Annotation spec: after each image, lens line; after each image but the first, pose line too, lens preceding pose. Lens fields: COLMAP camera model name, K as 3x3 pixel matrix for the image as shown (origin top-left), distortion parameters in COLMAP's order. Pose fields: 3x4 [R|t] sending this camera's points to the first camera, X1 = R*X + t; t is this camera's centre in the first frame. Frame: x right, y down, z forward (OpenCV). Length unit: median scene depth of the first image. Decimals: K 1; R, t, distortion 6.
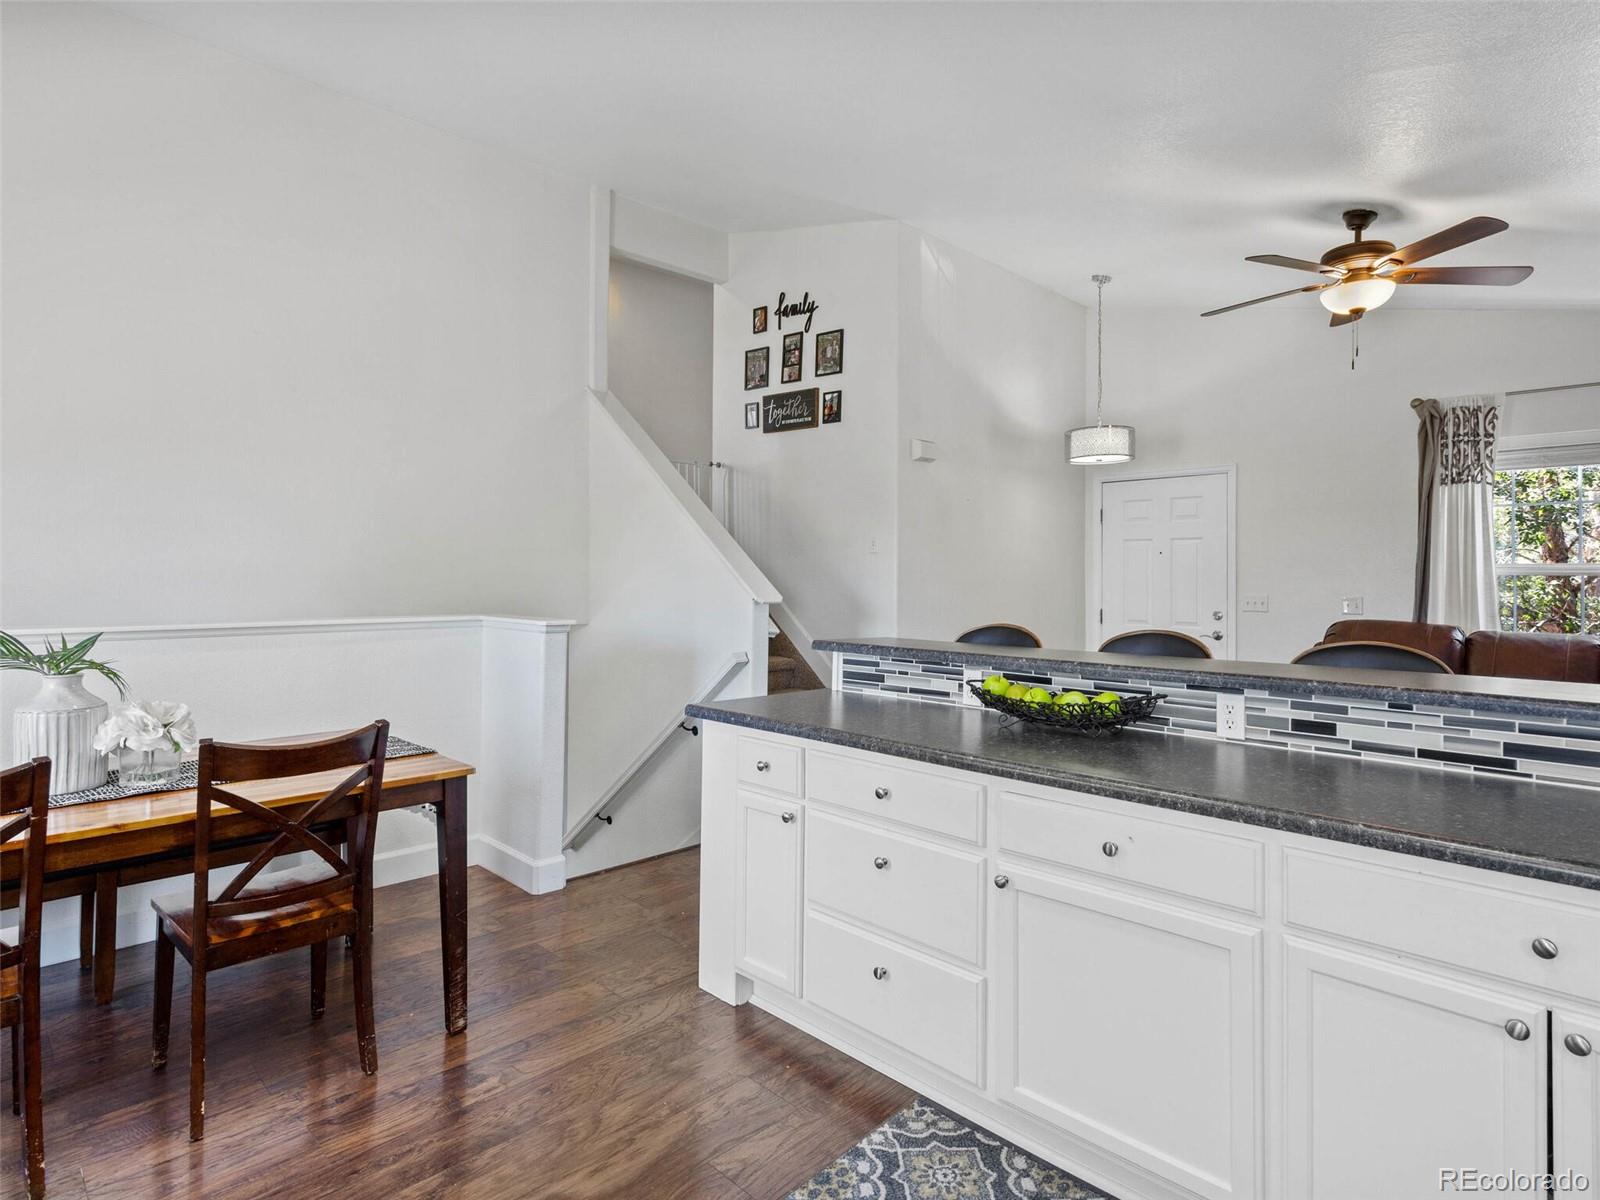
lens RADIAL K [[868.0, 0, 801.7], [0, 868.0, 574.1], [0, 0, 1]] dist [-0.000065, 0.000538]
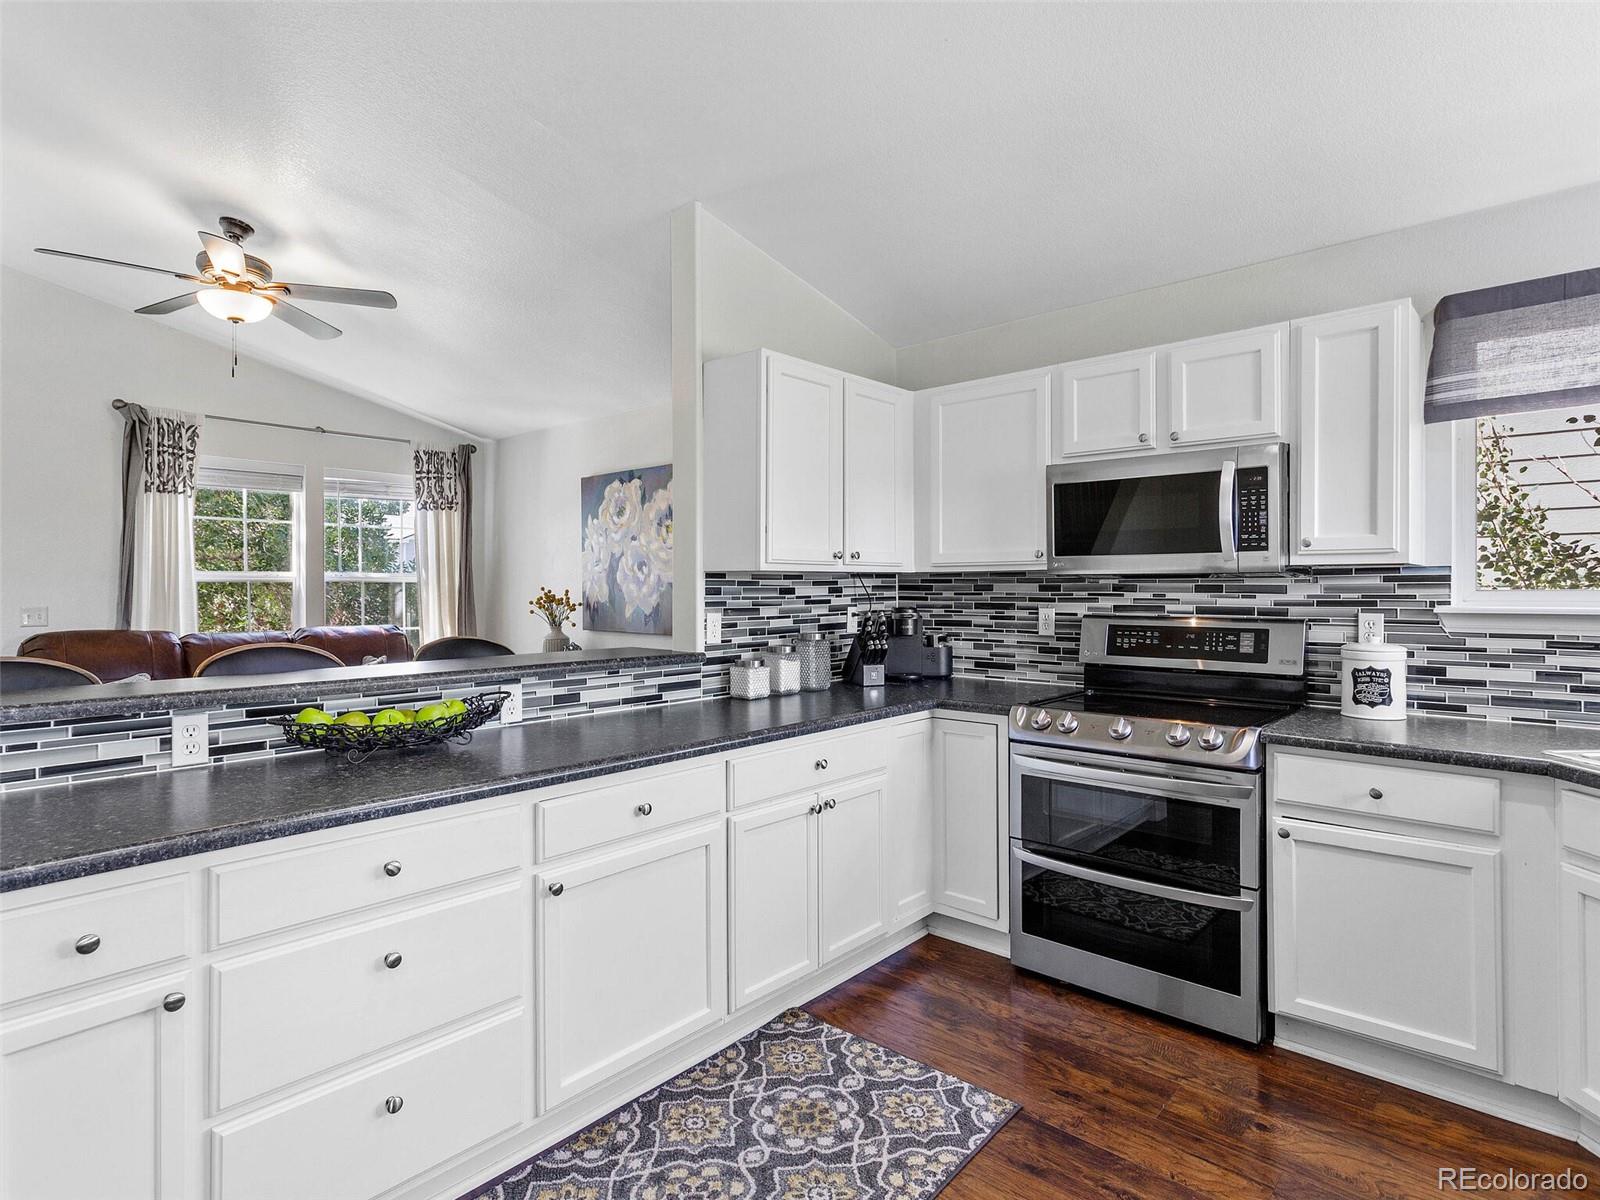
lens RADIAL K [[855.4, 0, 797.7], [0, 855.4, 587.5], [0, 0, 1]] dist [0.001009, 0.002665]
pose [[-0.060658, -0.006072, 0.998140, -0.529939], [-0.002974, 0.999978, 0.005902, -0.000029], [-0.998154, -0.002610, -0.060675, 0.539136]]
